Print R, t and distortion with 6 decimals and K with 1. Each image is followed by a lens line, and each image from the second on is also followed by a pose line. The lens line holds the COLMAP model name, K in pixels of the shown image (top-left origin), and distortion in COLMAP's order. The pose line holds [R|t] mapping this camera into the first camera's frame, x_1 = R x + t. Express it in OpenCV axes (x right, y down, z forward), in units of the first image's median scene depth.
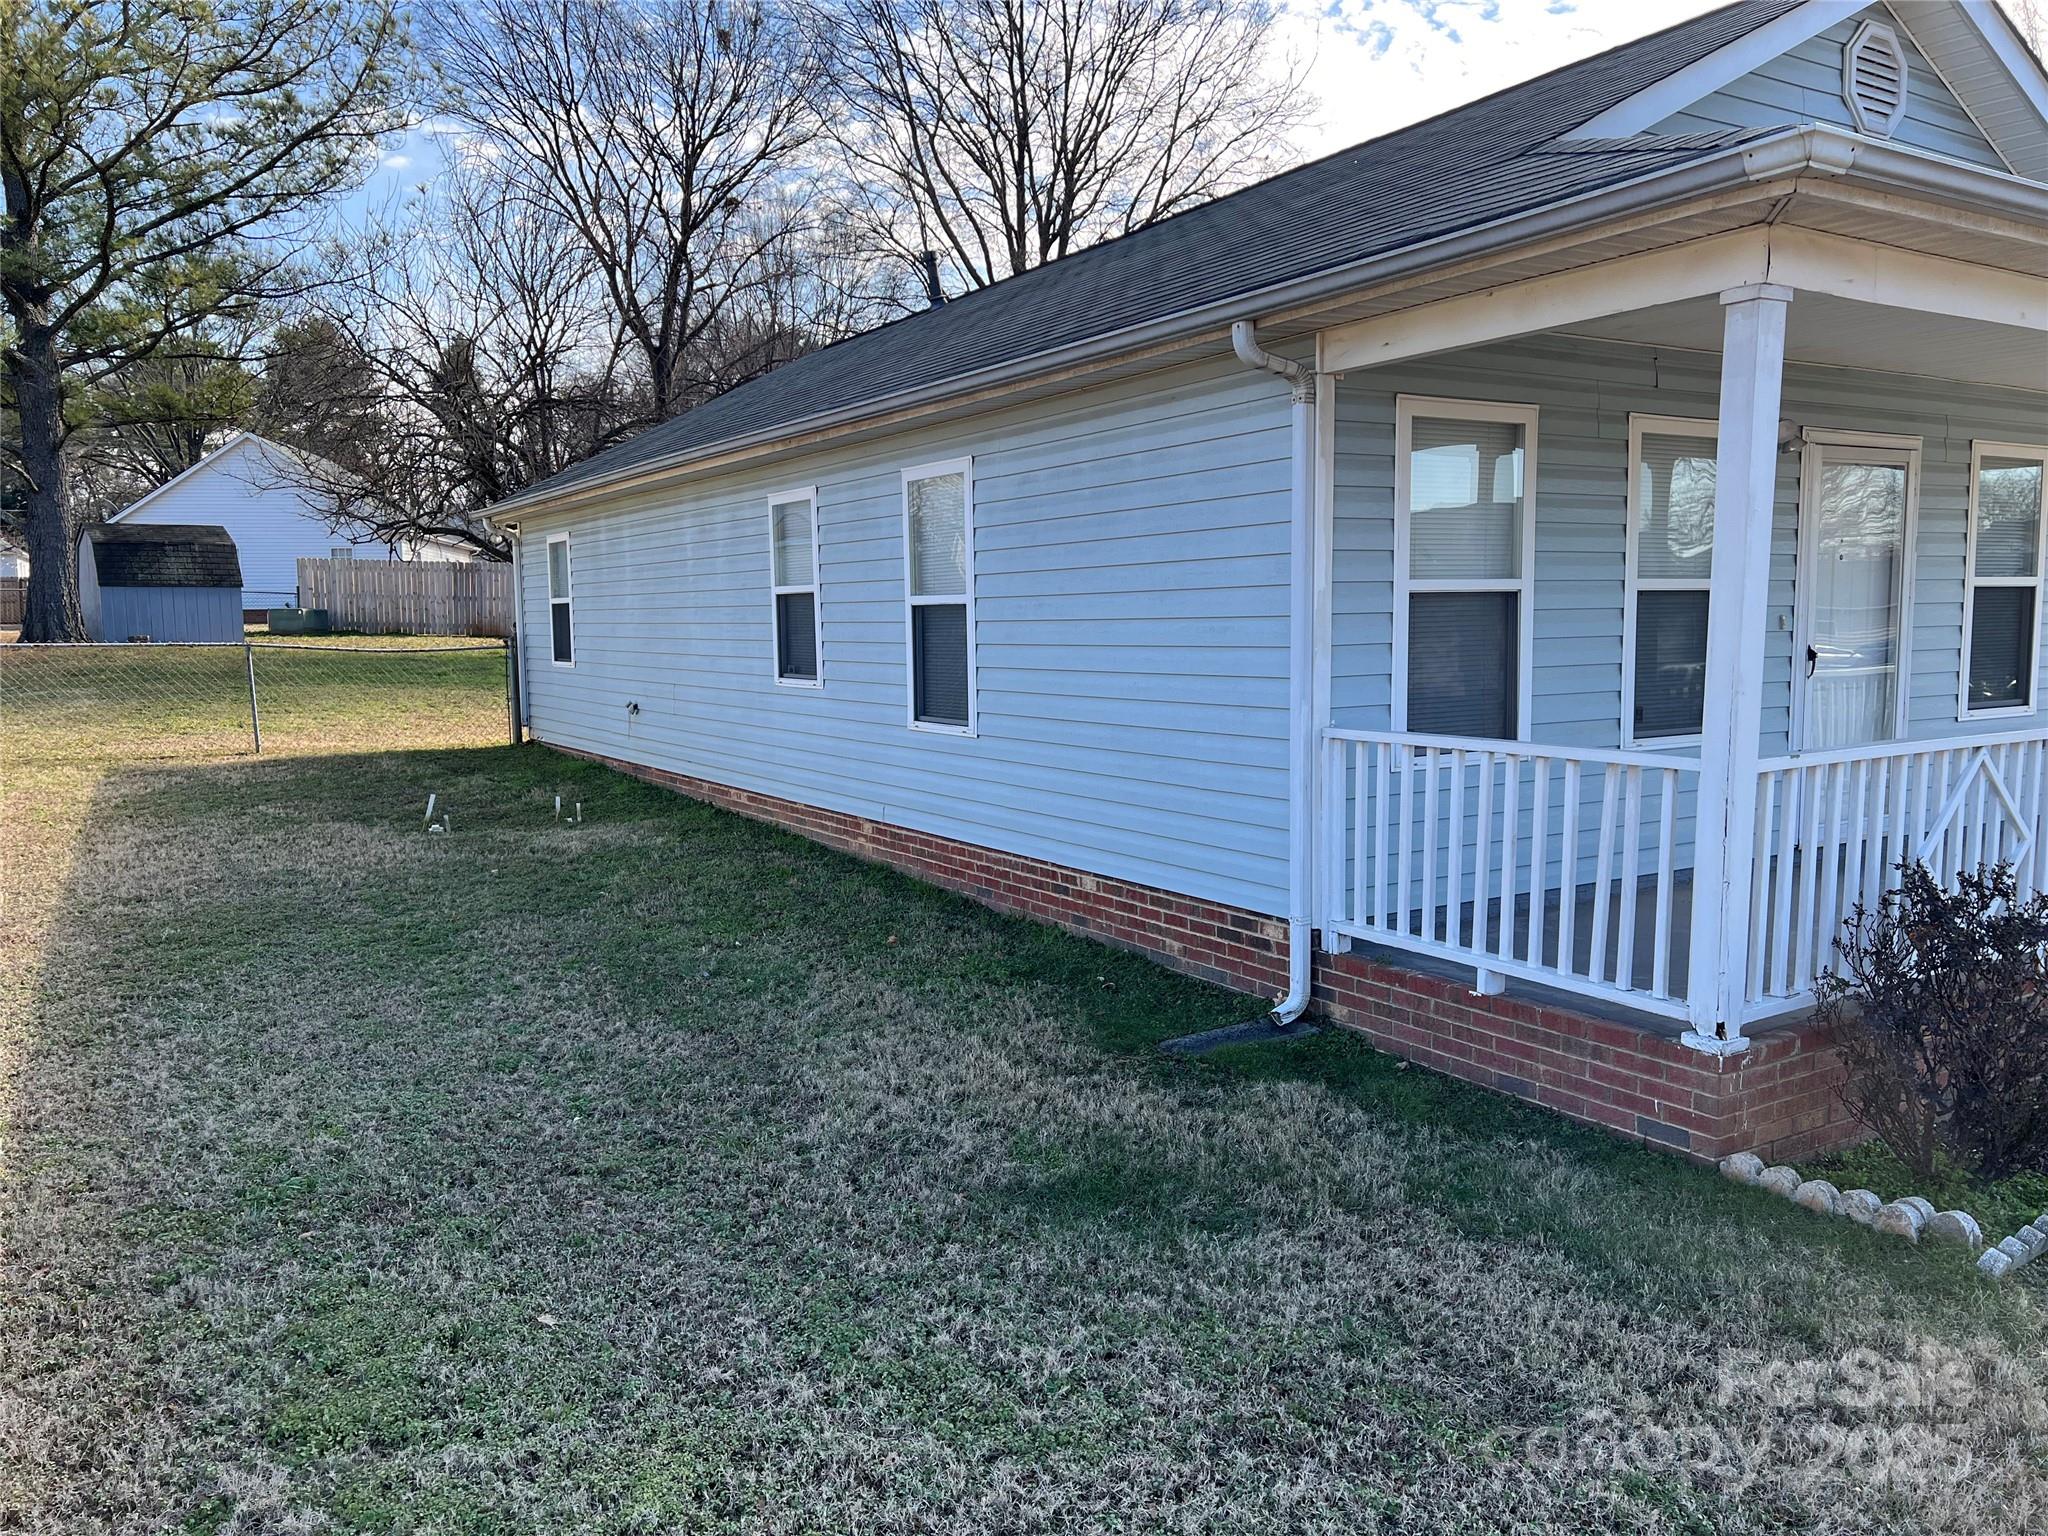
lens RADIAL K [[1530.1, 0, 1027.0], [0, 1530.1, 775.8], [0, 0, 1]] dist [0.052449, -0.055973]
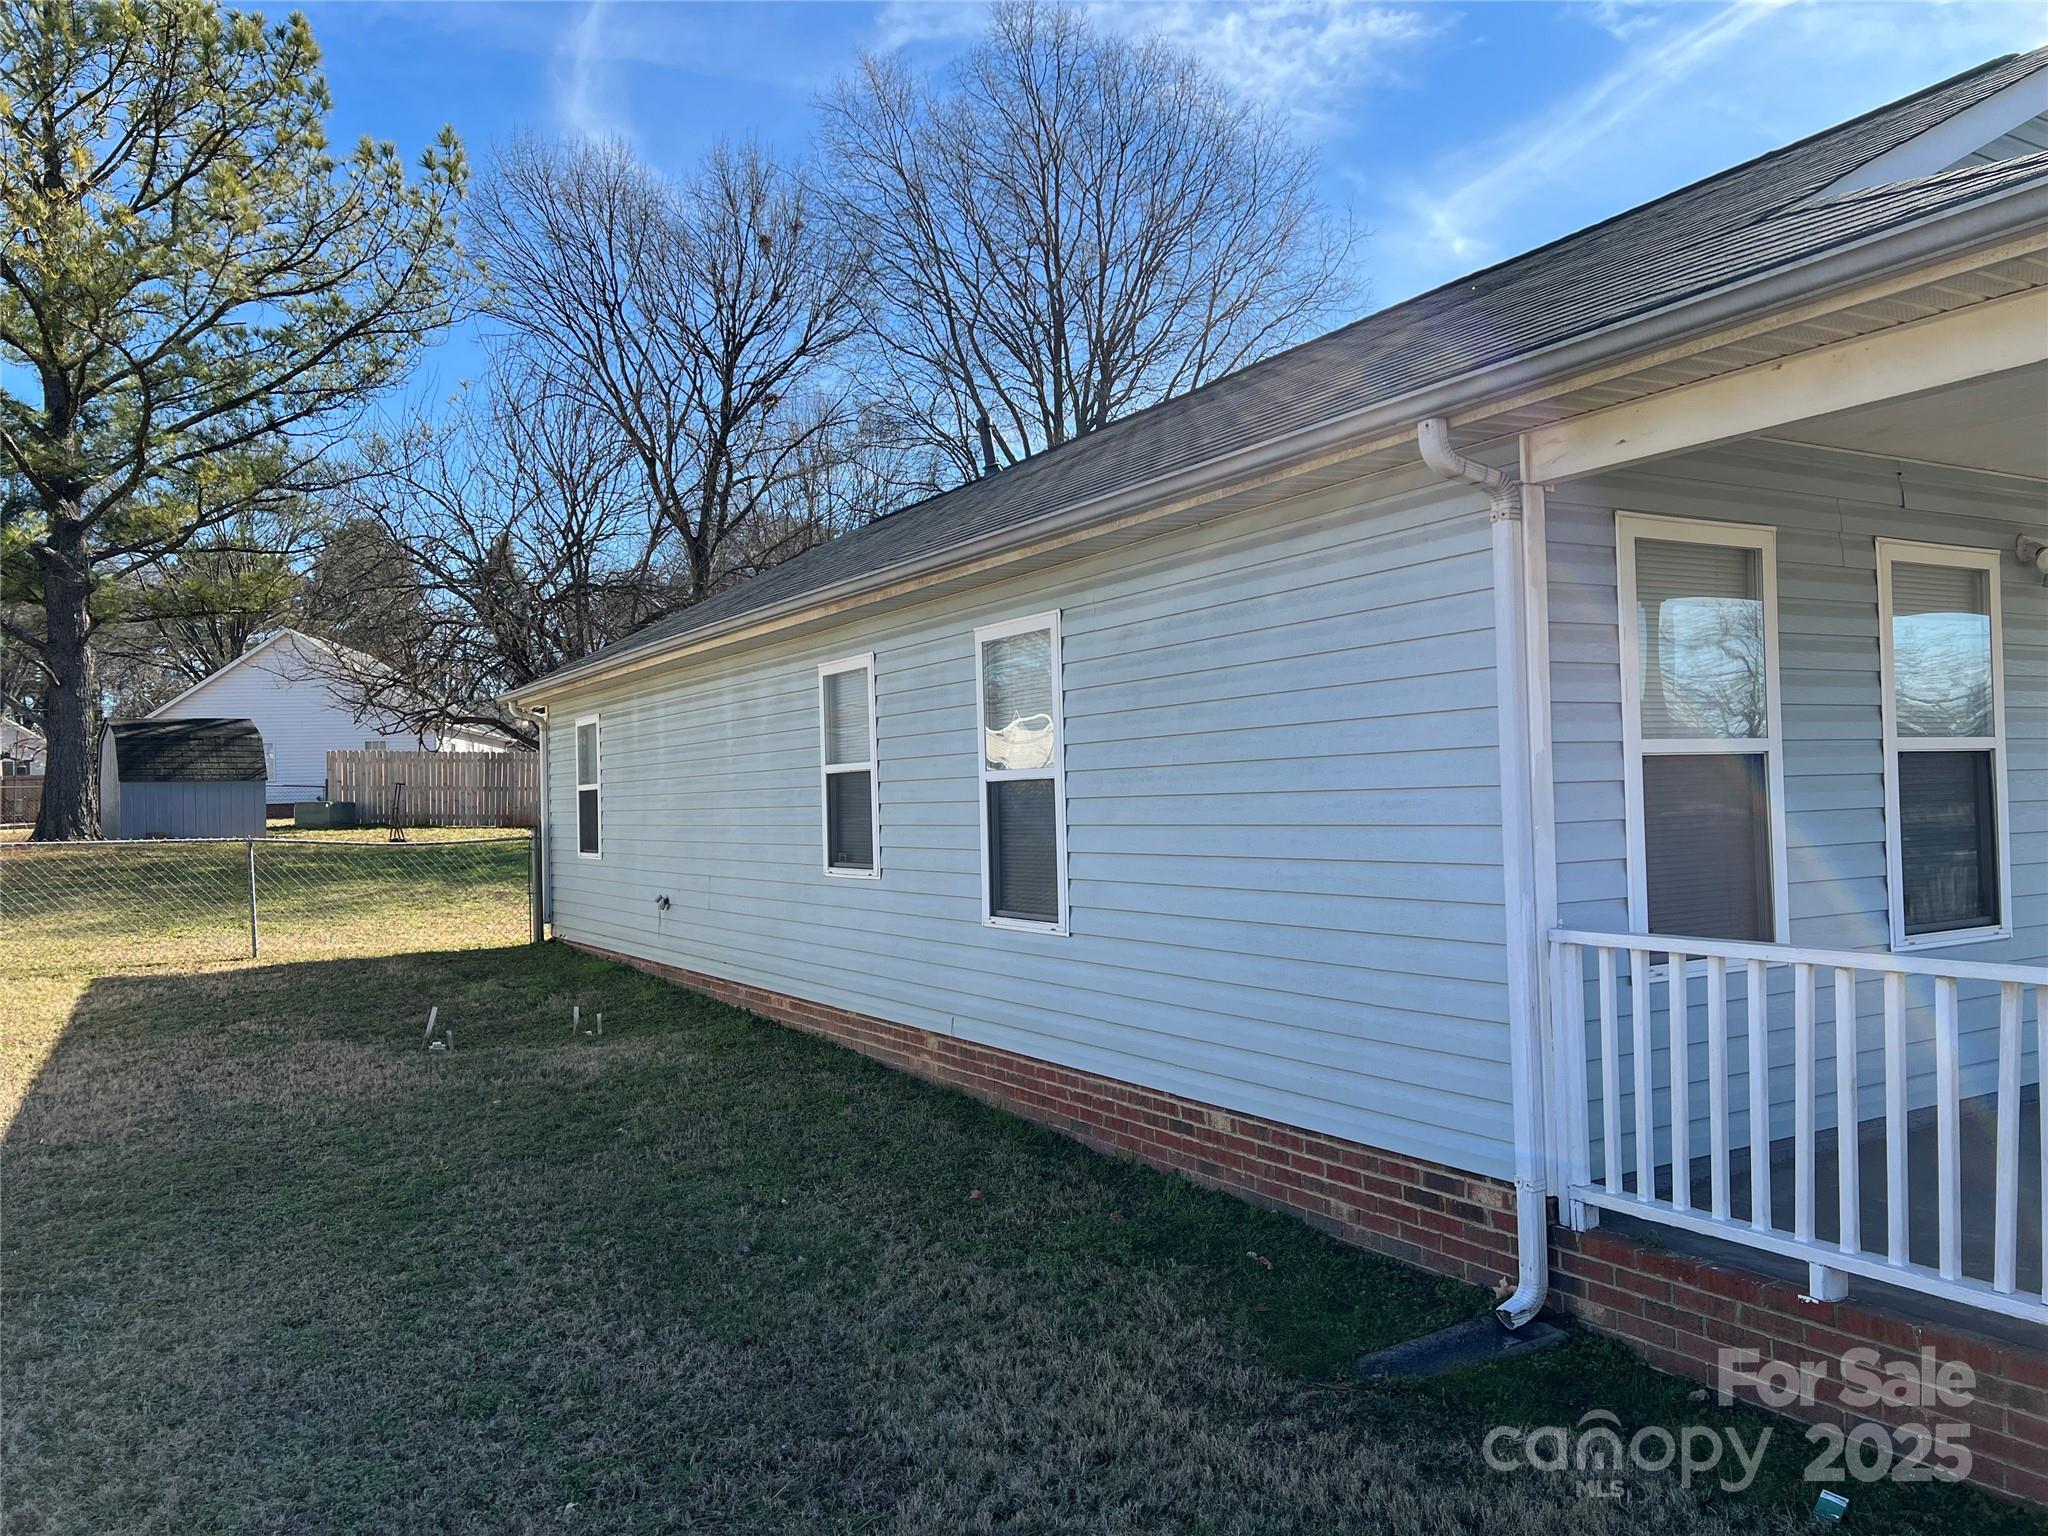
lens RADIAL K [[1530.1, 0, 1036.0], [0, 1530.1, 770.2], [0, 0, 1]] dist [0.052449, -0.055973]
pose [[0.999806, -0.014465, -0.013363, -0.036016], [0.012724, 0.992414, -0.122277, -0.012993], [0.015030, 0.122083, 0.992406, 0.145429]]
